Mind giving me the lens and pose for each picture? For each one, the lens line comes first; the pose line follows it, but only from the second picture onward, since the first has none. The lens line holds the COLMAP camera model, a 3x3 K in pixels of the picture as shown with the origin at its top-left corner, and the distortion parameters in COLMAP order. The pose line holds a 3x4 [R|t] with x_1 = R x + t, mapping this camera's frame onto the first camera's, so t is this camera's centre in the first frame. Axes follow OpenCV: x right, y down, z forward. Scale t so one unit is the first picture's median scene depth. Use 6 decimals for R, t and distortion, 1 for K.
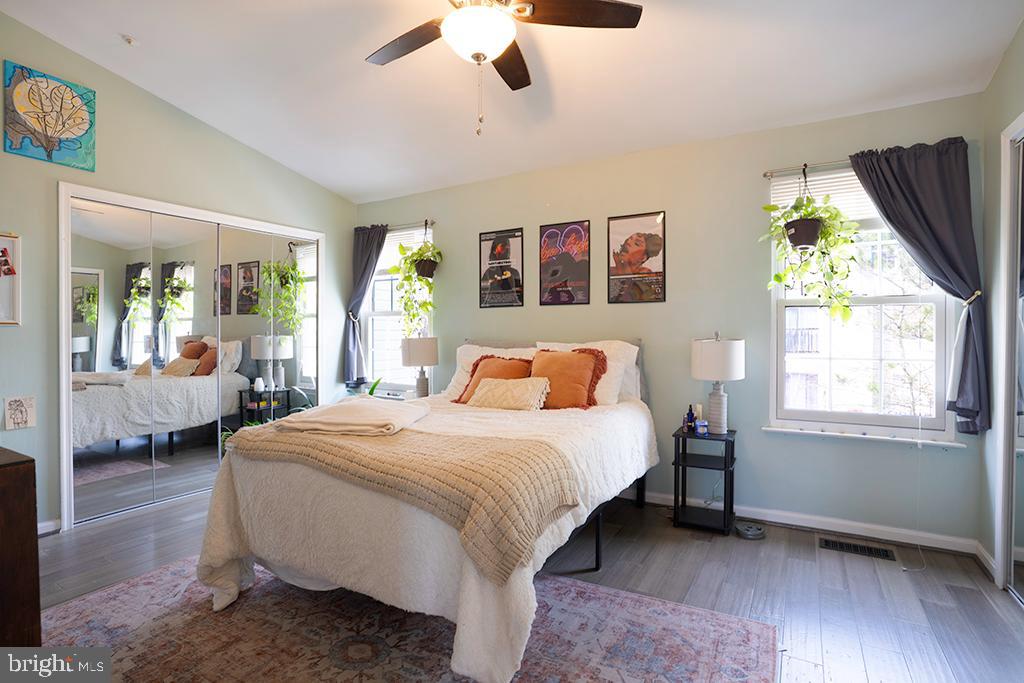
lens RADIAL K [[521.7, 0, 509.6], [0, 521.7, 340.1], [0, 0, 1]] dist [-0.049712, 0.021642]
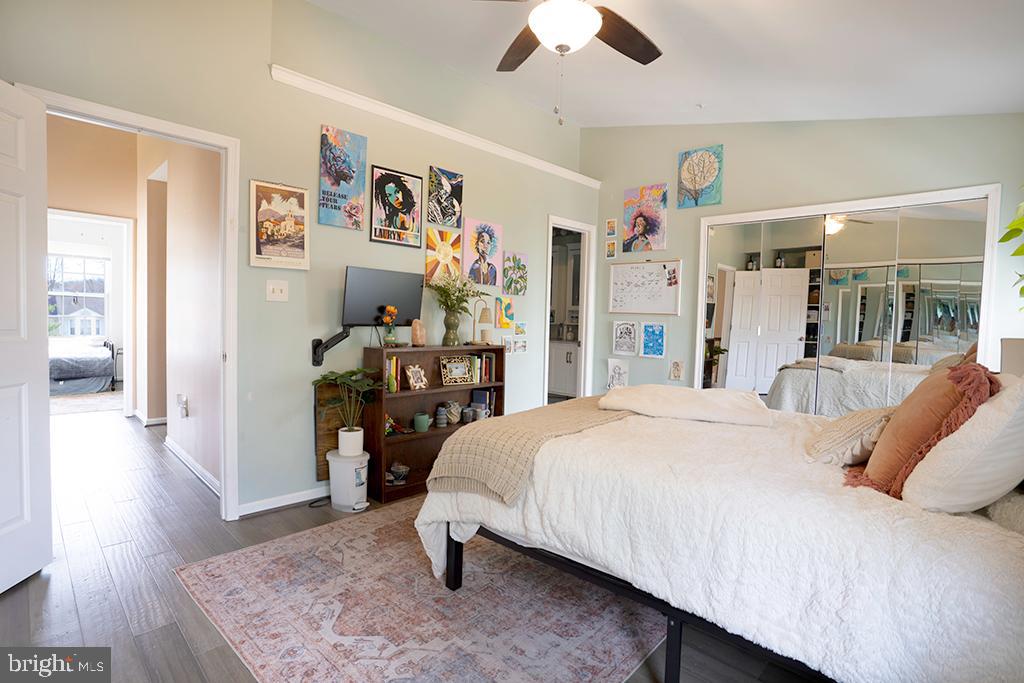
lens RADIAL K [[521.7, 0, 517.4], [0, 521.7, 340.4], [0, 0, 1]] dist [-0.049712, 0.021642]
pose [[-0.252363, 0.041463, -0.966744, 0.867333], [-0.038379, 0.997866, 0.052817, -0.019893], [0.966871, 0.050432, -0.250233, 1.060119]]
